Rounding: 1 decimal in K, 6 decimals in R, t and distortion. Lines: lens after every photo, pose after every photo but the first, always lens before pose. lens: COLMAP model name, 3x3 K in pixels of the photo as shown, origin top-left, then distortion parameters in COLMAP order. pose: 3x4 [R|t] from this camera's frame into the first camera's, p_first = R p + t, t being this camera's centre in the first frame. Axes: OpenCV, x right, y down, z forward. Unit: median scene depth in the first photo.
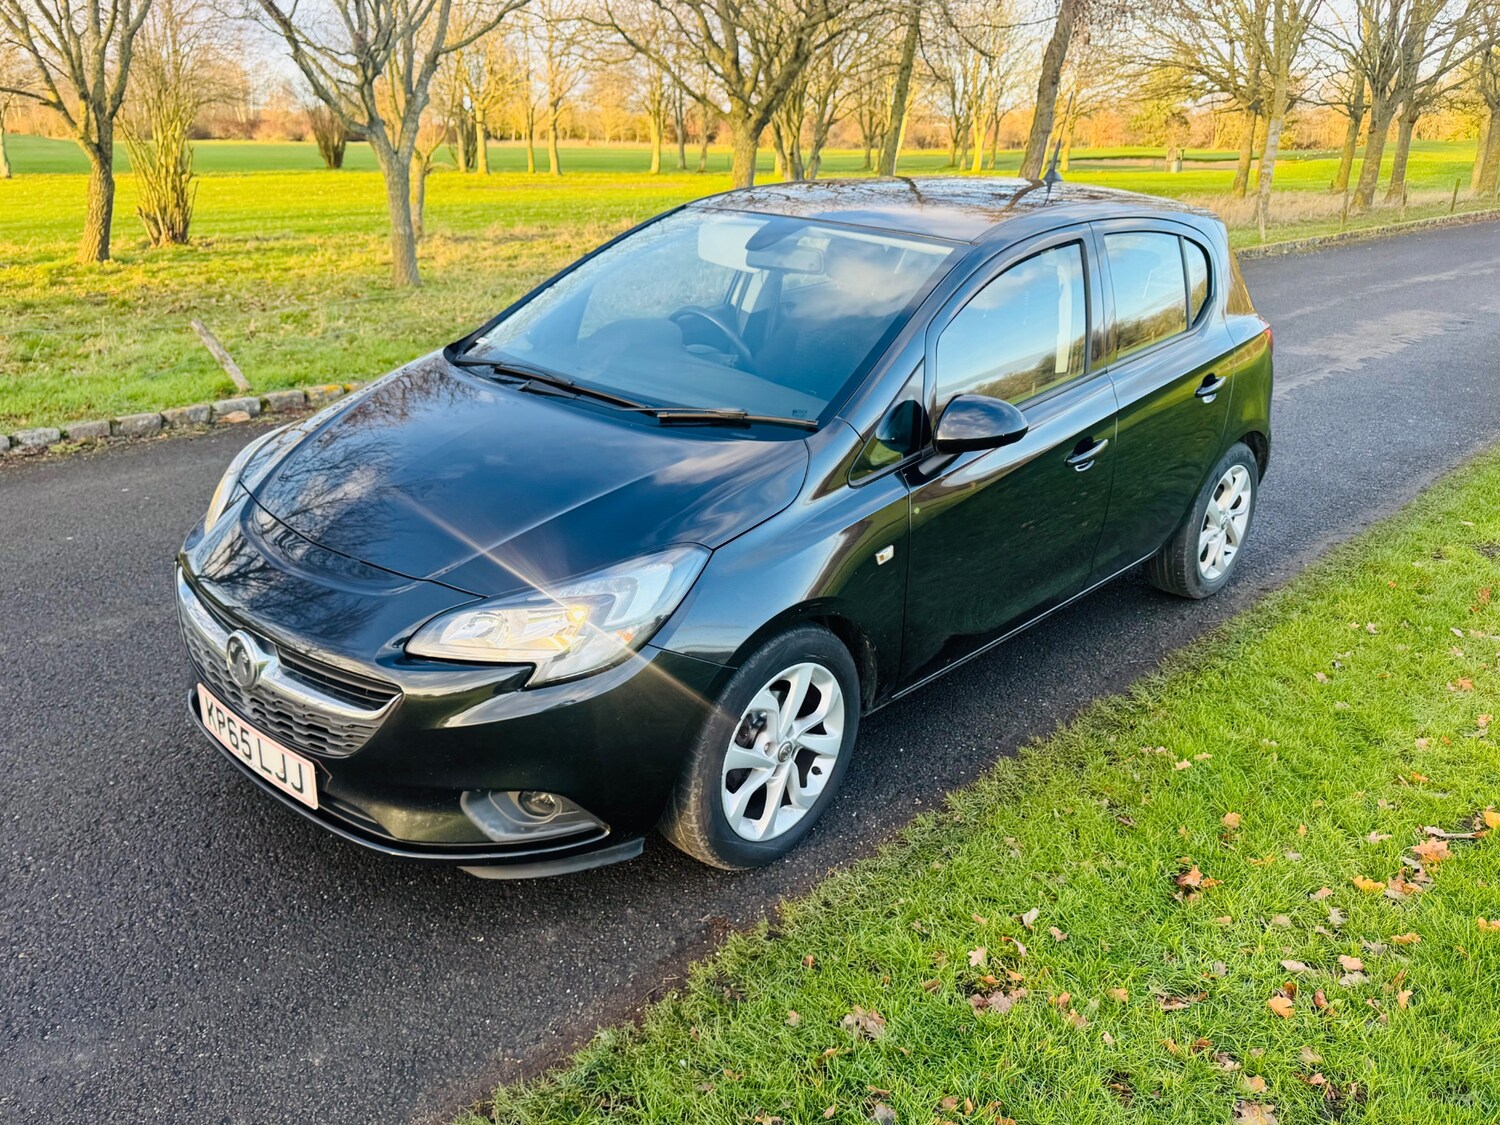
lens RADIAL K [[1258.4, 0, 754.9], [0, 1258.4, 524.4], [0, 0, 1]] dist [0.049143, -0.070757]
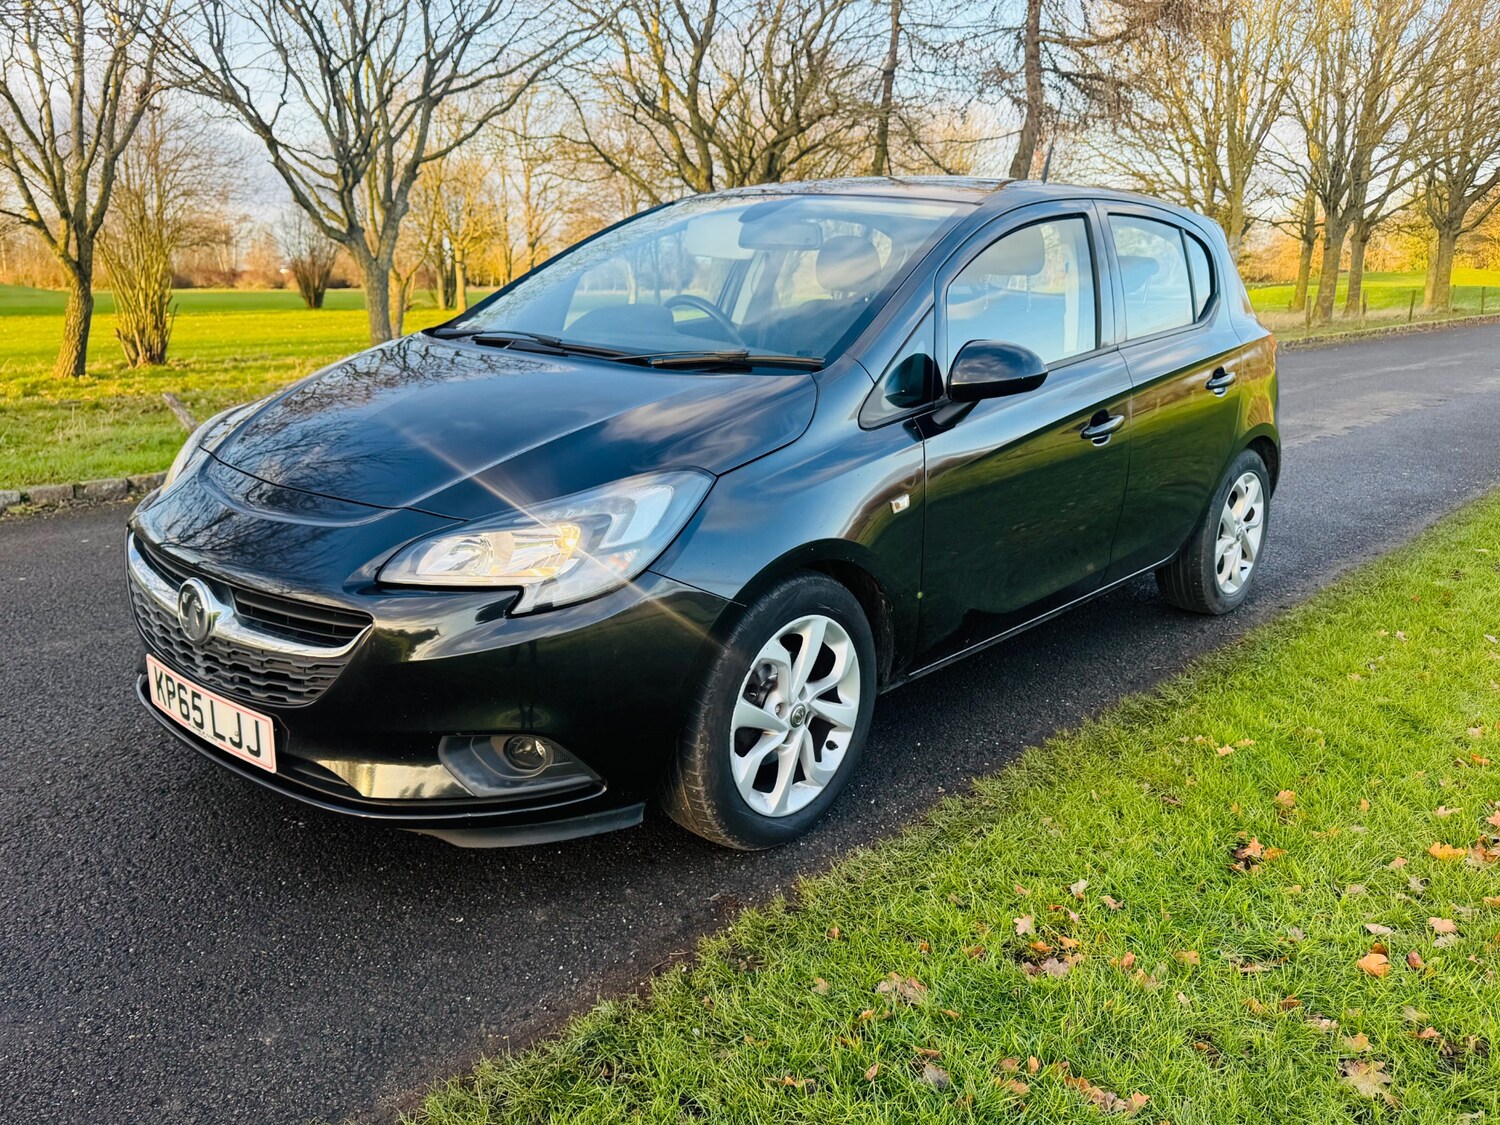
lens RADIAL K [[1230.0, 0, 744.4], [0, 1230.0, 580.6], [0, 0, 1]] dist [0.040773, -0.055401]
pose [[0.999700, -0.017673, 0.016942, -0.027599], [0.019337, 0.994426, -0.103649, 0.173658], [-0.015016, 0.103946, 0.994470, 0.111038]]
